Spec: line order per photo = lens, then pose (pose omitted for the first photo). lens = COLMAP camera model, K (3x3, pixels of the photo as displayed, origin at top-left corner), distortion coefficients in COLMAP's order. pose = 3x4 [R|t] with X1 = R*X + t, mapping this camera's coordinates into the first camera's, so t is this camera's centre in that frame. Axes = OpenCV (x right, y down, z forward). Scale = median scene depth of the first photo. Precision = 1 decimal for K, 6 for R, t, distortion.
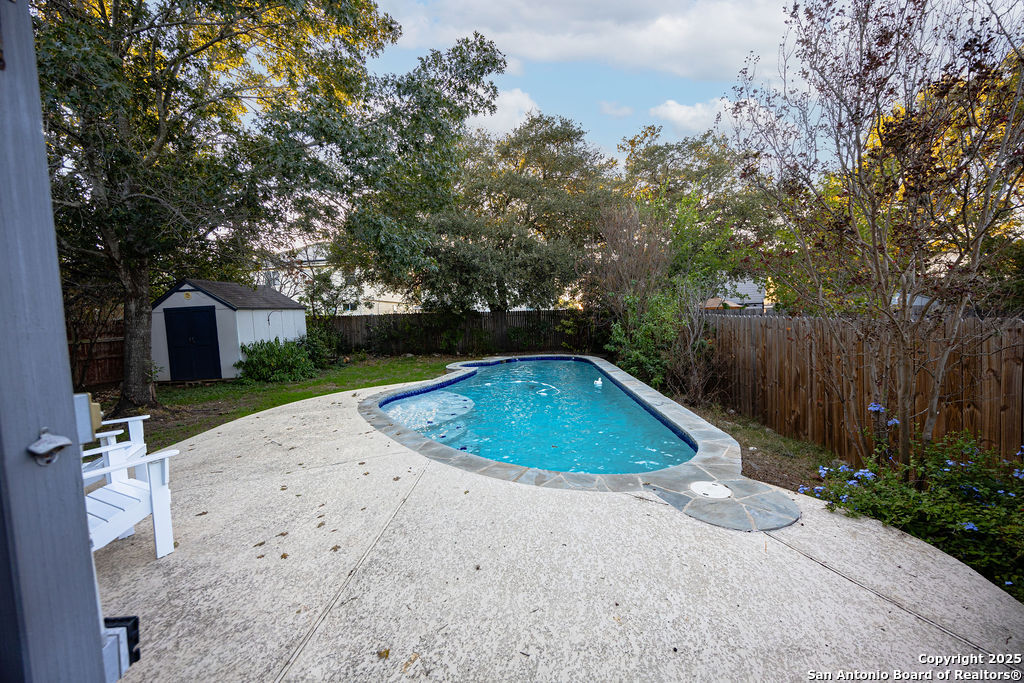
lens RADIAL K [[419.0, 0, 515.3], [0, 419.0, 342.3], [0, 0, 1]] dist [-0.001209, -0.000014]
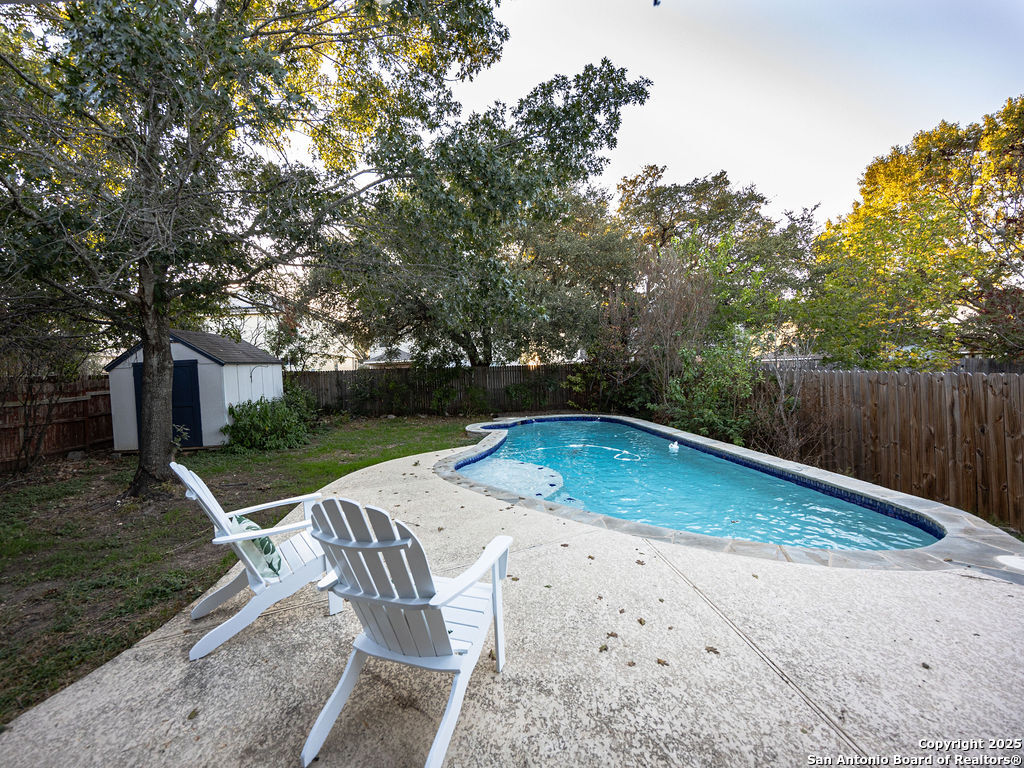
lens RADIAL K [[471.0, 0, 509.1], [0, 471.0, 381.9], [0, 0, 1]] dist [0.000799, 0.001502]
pose [[0.997359, -0.003228, 0.072555, -0.162485], [0.006112, 0.999199, -0.039555, -0.001616], [-0.072370, 0.039894, 0.996580, 0.012181]]
